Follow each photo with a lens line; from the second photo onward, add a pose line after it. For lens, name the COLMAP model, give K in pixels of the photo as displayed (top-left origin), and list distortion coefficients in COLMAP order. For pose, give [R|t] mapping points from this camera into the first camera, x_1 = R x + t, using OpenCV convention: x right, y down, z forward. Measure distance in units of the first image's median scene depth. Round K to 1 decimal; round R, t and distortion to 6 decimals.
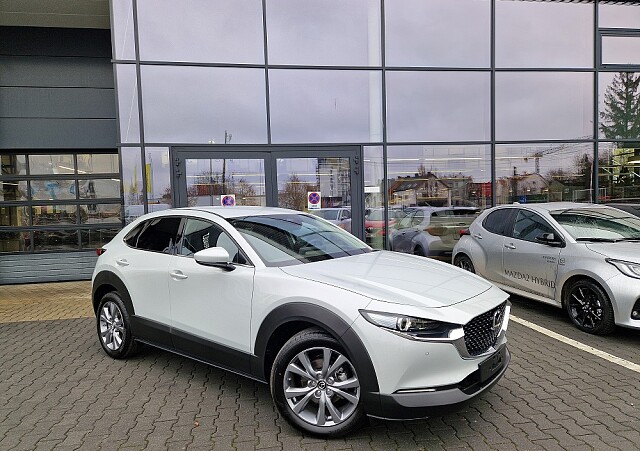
lens RADIAL K [[426.8, 0, 320.1], [0, 426.8, 228.1], [0, 0, 1]] dist [0.079562, -0.058616]
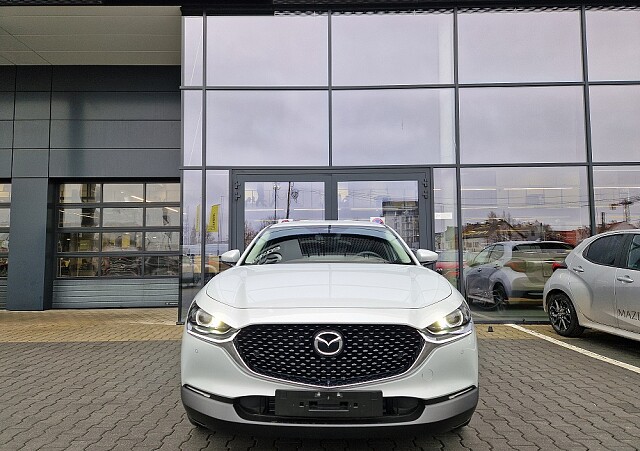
lens RADIAL K [[426.8, 0, 317.2], [0, 426.8, 226.0], [0, 0, 1]] dist [0.079562, -0.058616]
pose [[0.987989, 0.012104, -0.154049, -0.000623], [-0.029490, 0.993373, -0.111085, 0.042506], [0.151684, 0.114294, 0.981799, 0.088571]]
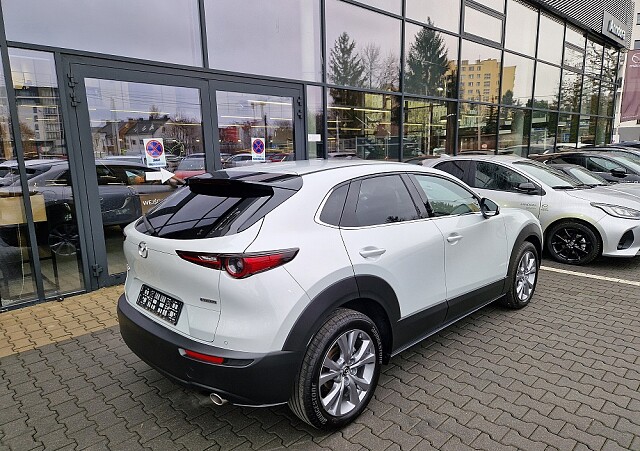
lens RADIAL K [[426.8, 0, 319.1], [0, 426.8, 228.5], [0, 0, 1]] dist [0.079562, -0.058616]
pose [[0.817337, -0.089250, 0.569205, -0.425424], [0.018654, 0.991511, 0.128681, -0.019568], [-0.575858, -0.094557, 0.812063, 0.285238]]
